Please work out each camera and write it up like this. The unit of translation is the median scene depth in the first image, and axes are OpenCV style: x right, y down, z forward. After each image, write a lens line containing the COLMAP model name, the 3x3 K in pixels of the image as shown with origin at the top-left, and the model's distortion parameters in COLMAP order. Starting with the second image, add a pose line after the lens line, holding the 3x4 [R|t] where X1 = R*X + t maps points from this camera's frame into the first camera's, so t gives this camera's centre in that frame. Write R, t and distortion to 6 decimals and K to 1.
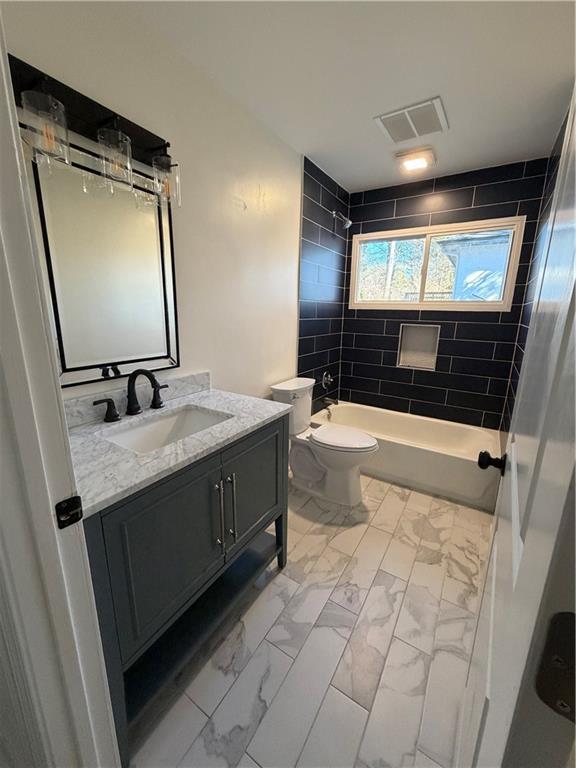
lens RADIAL K [[309.9, 0, 289.2], [0, 309.9, 382.6], [0, 0, 1]] dist [0.002357, -0.000869]
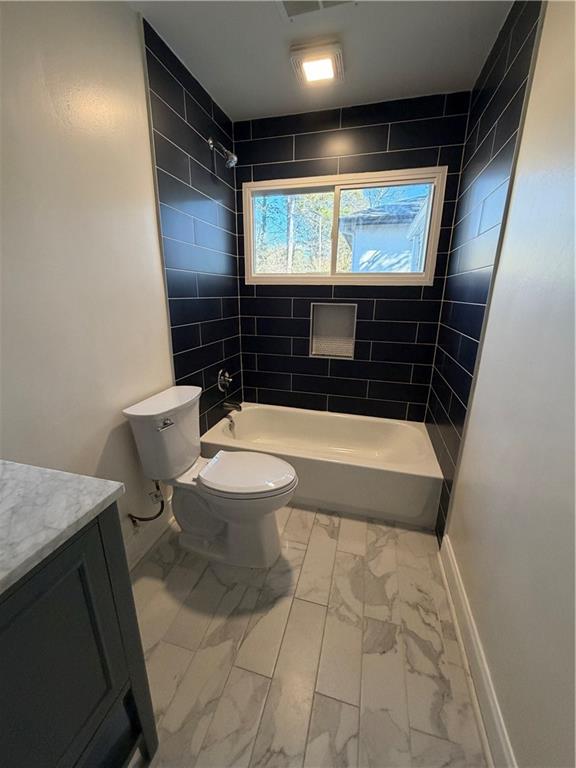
lens RADIAL K [[309.9, 0, 286.2], [0, 309.9, 382.7], [0, 0, 1]] dist [0.002357, -0.000869]
pose [[0.959210, -0.089236, 0.268242, 0.101727], [0.073474, 0.994959, 0.068256, -0.067928], [-0.272981, -0.045763, 0.960930, 0.370159]]
